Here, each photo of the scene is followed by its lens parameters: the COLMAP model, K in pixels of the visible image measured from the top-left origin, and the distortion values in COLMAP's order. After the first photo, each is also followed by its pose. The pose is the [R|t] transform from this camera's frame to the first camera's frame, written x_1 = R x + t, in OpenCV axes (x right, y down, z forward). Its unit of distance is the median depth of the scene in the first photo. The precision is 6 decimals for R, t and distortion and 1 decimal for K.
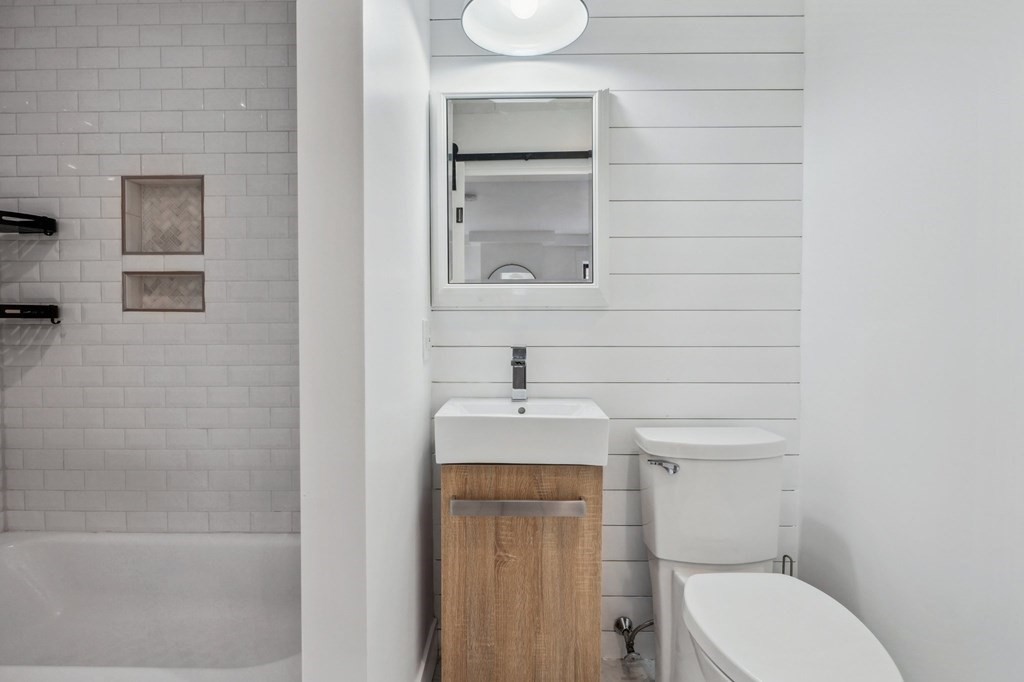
lens RADIAL K [[469.0, 0, 511.5], [0, 469.0, 336.4], [0, 0, 1]] dist [-0.003852, 0.000109]
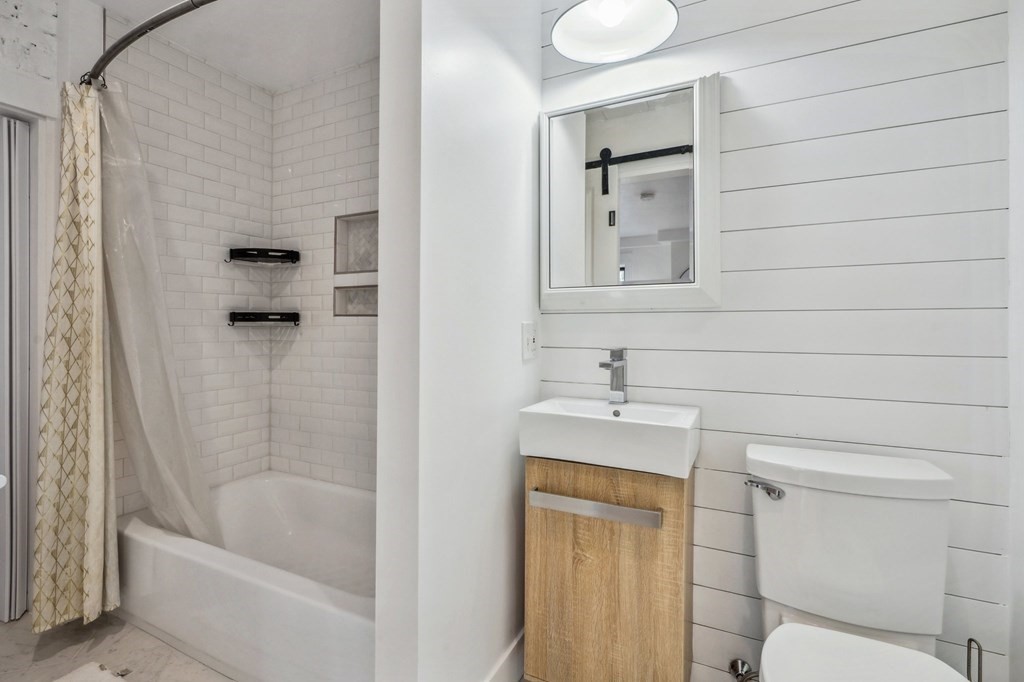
lens RADIAL K [[472.1, 0, 510.1], [0, 472.1, 324.6], [0, 0, 1]] dist [-0.001954, 0.000250]
pose [[0.901510, -0.000051, -0.432759, 0.252518], [-0.012849, 0.999556, -0.026884, -0.000015], [0.432568, 0.029797, 0.901109, -0.003156]]
